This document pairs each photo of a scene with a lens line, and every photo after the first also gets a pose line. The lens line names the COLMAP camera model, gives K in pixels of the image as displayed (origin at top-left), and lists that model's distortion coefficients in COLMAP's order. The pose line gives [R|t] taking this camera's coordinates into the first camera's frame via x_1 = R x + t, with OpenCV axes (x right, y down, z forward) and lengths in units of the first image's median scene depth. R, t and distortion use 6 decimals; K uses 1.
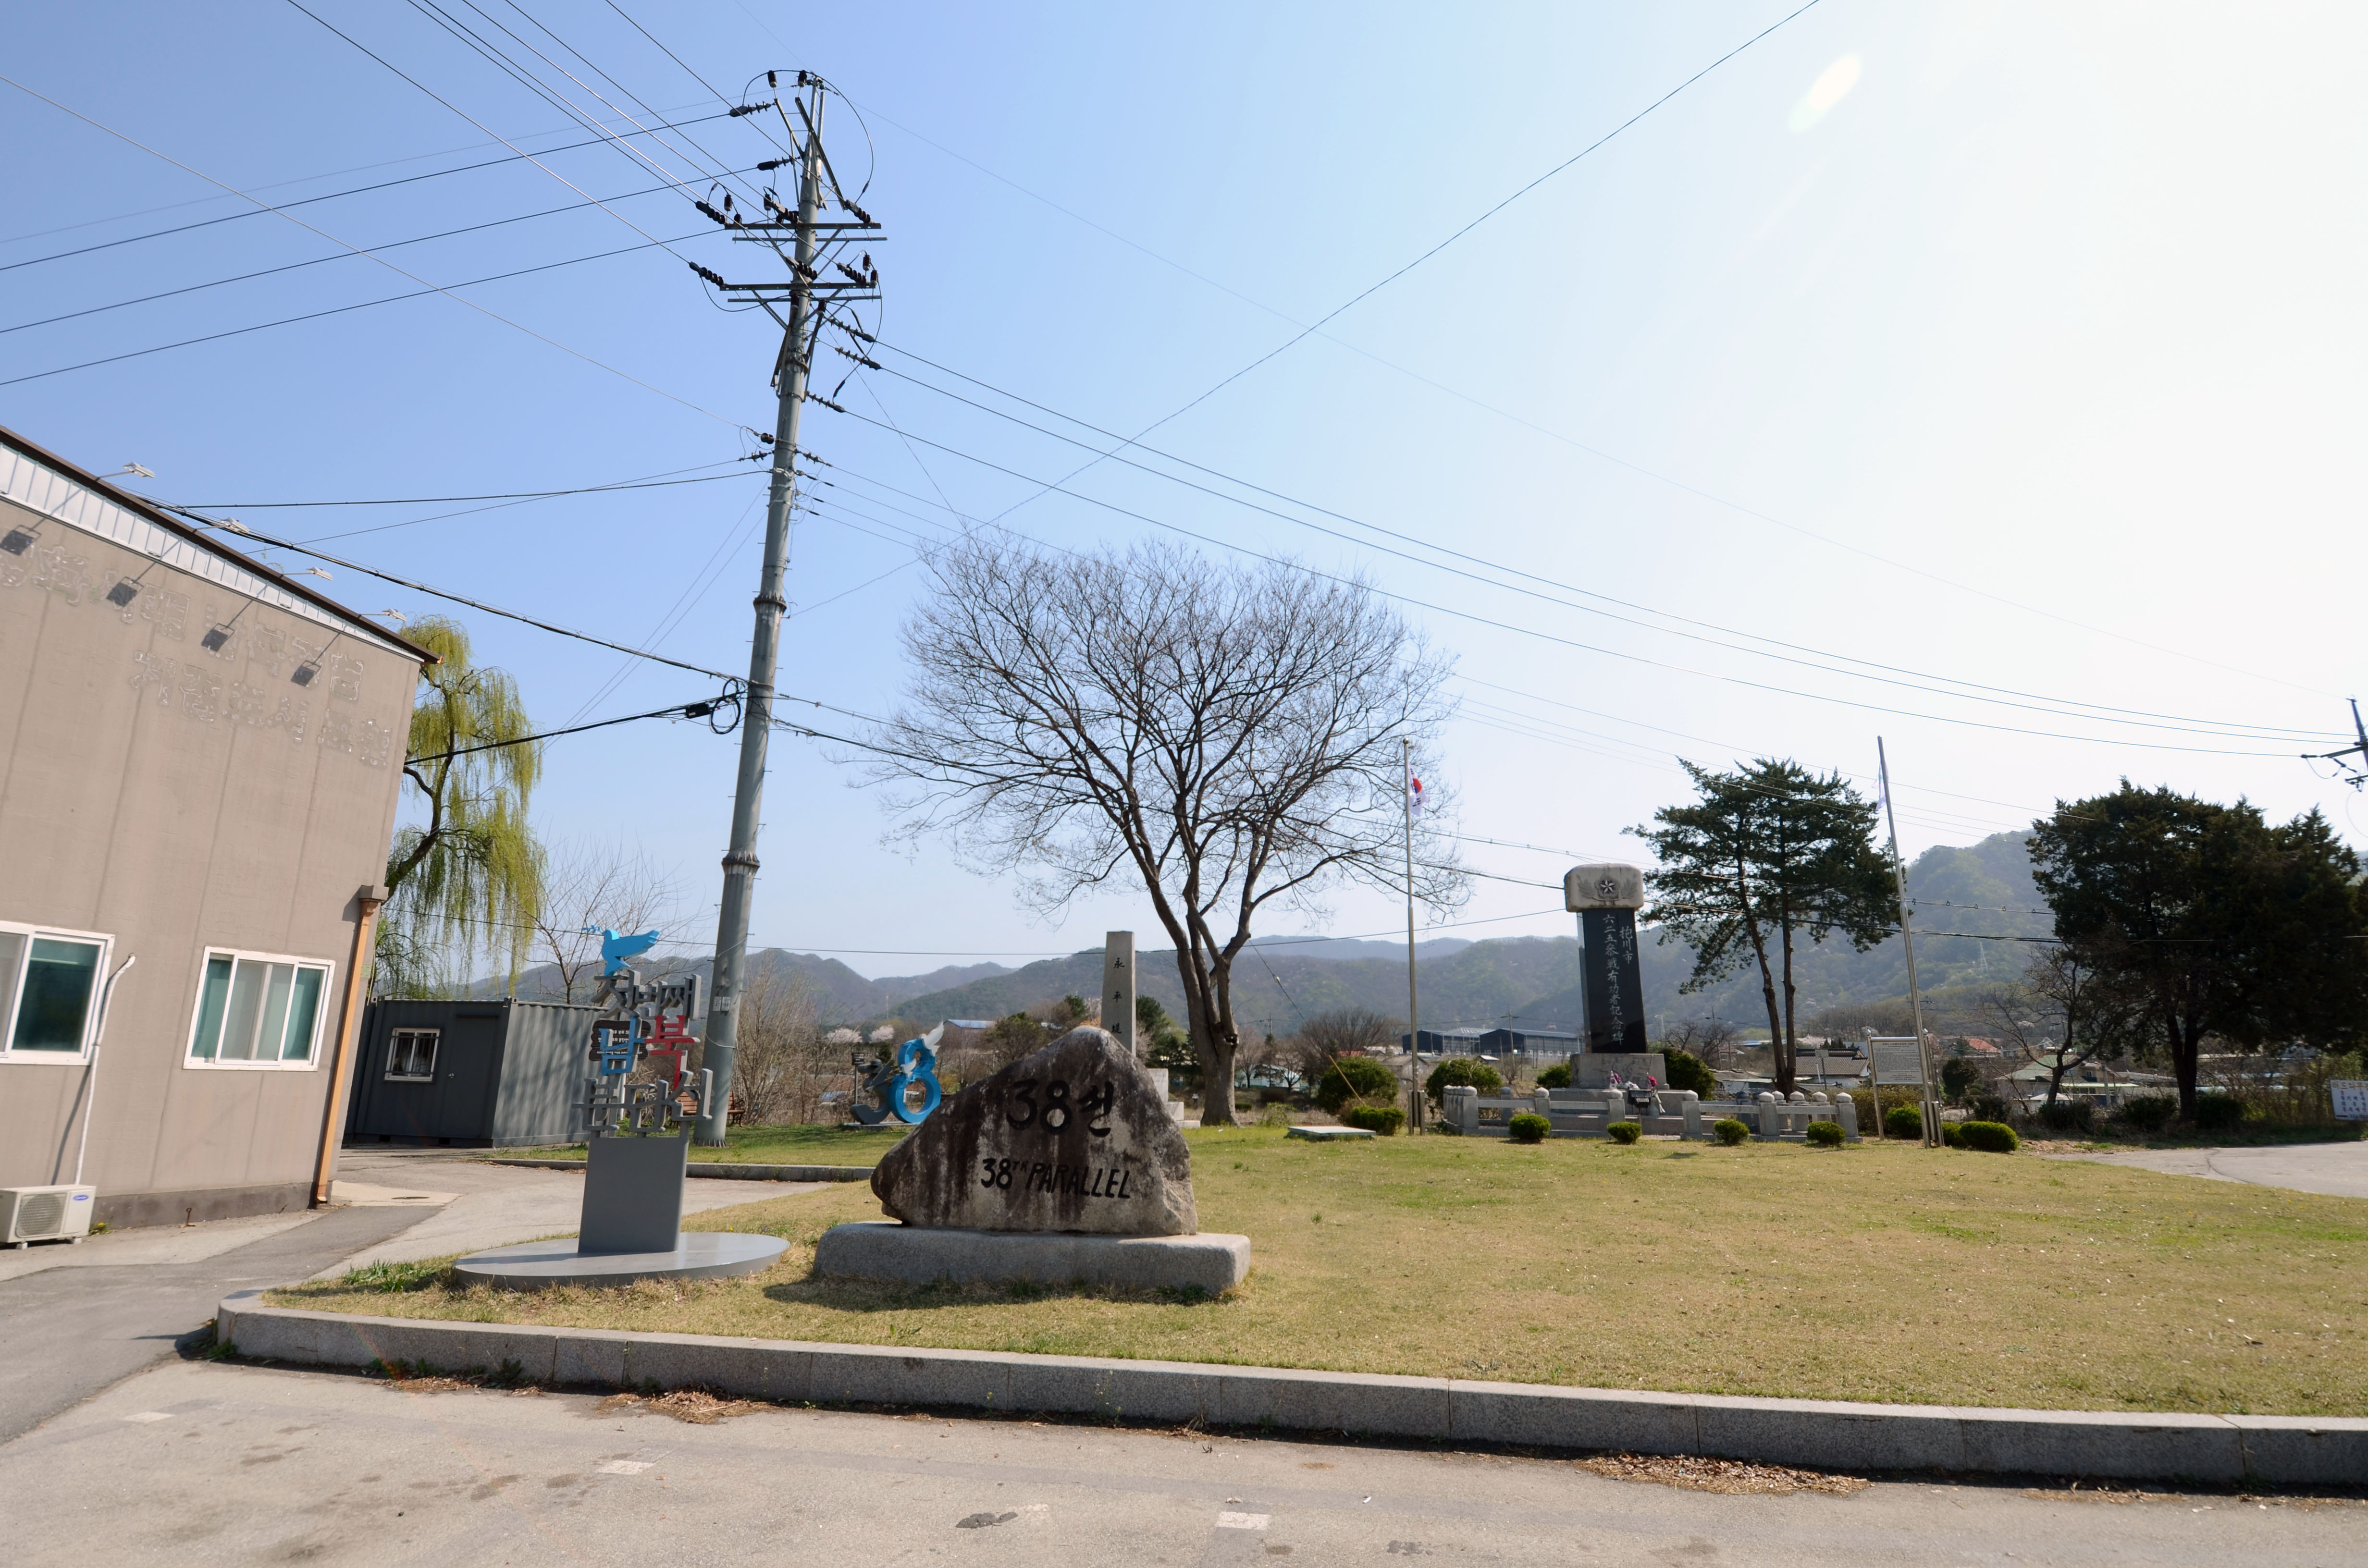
lens RADIAL K [[1235.3, 0, 1184.0], [0, 1235.3, 784.0], [0, 0, 1]] dist [0.064757, -0.062802]
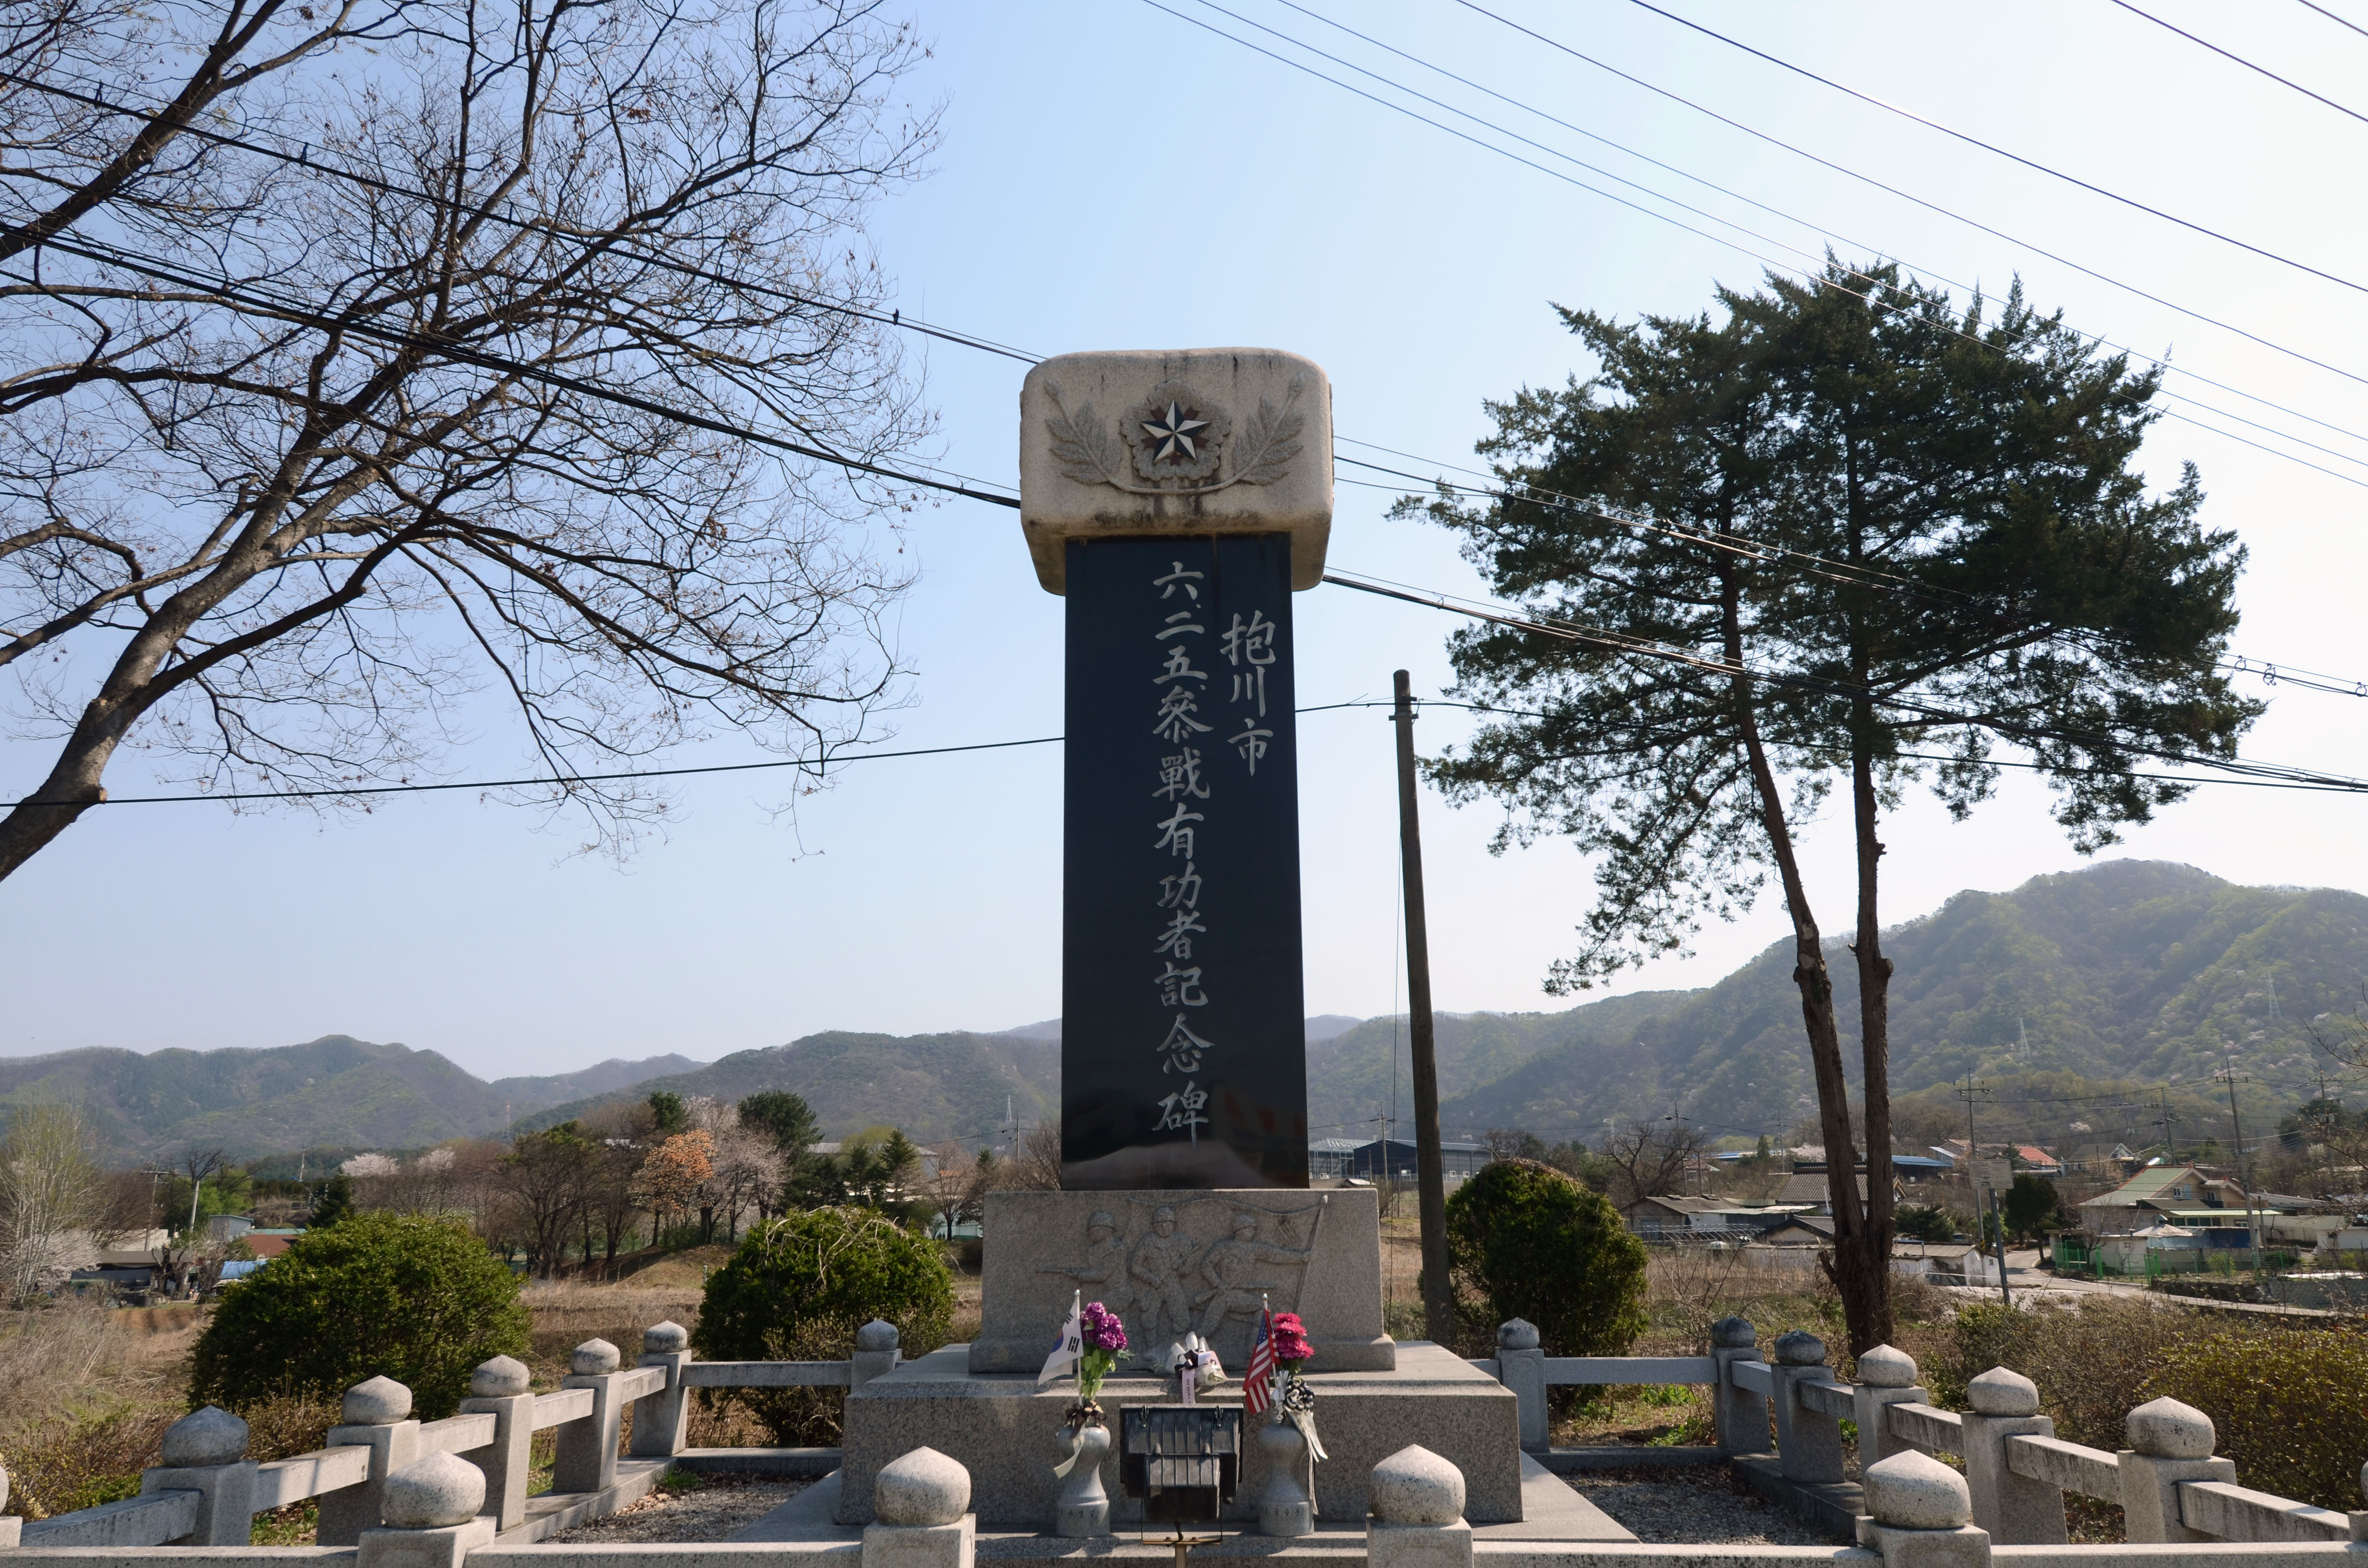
lens RADIAL K [[1749.2, 0, 1184.0], [0, 1749.2, 784.0], [0, 0, 1]] dist [0.046915, -0.007619]
pose [[0.992169, 0.013784, 0.124140, 0.241609], [-0.012709, 0.999875, -0.009448, 0.117474], [-0.124255, 0.007796, 0.992220, 0.547257]]
